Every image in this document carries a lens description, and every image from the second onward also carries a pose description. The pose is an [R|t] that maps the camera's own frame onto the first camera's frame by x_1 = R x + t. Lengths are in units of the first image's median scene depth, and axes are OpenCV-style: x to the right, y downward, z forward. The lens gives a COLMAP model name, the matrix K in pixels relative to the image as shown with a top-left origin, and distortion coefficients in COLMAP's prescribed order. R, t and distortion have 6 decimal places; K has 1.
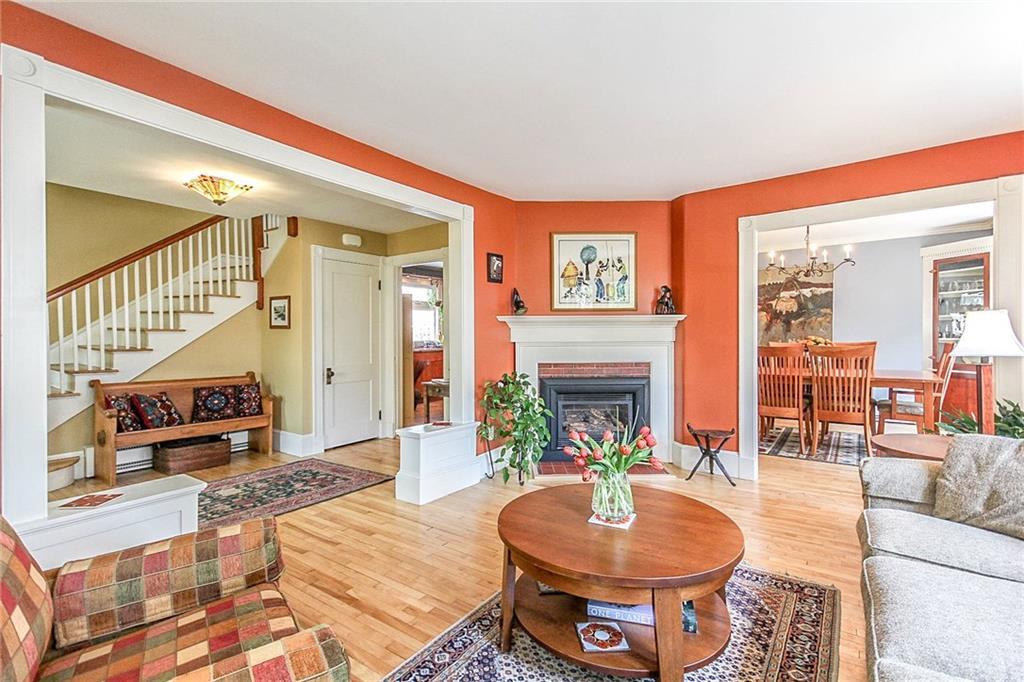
lens RADIAL K [[471.1, 0, 510.2], [0, 471.1, 336.7], [0, 0, 1]] dist [0.002755, 0.000121]
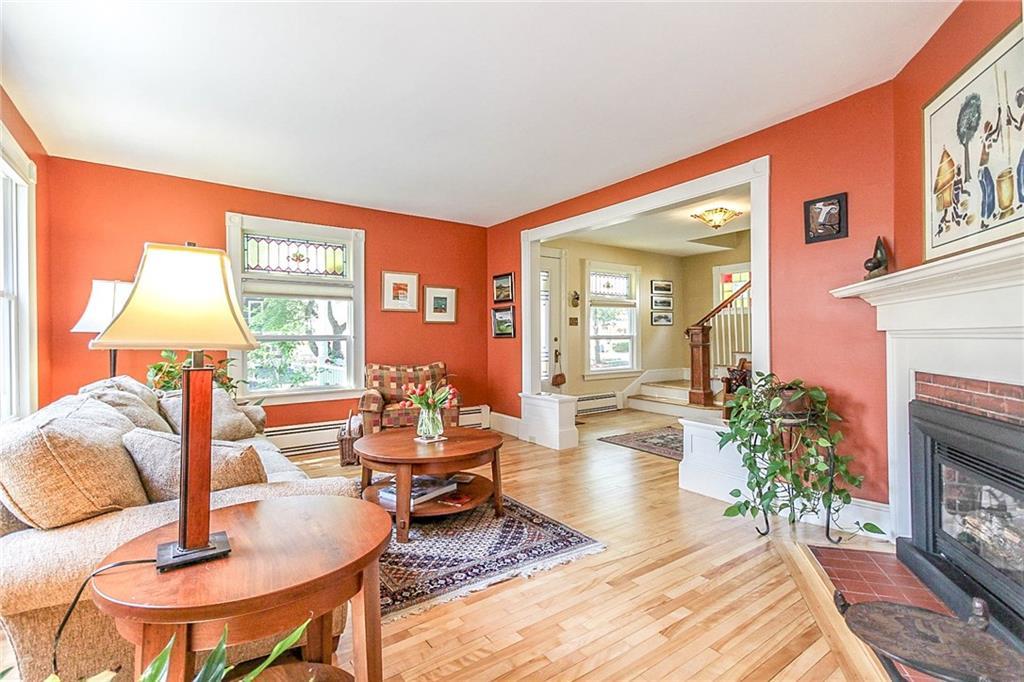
lens RADIAL K [[471.1, 0, 510.2], [0, 471.1, 336.7], [0, 0, 1]] dist [0.002755, 0.000121]
pose [[-0.329637, 0.007494, -0.944078, 0.696473], [0.010117, 0.999939, 0.004405, 0.012046], [0.944054, -0.008099, -0.329693, 0.754289]]
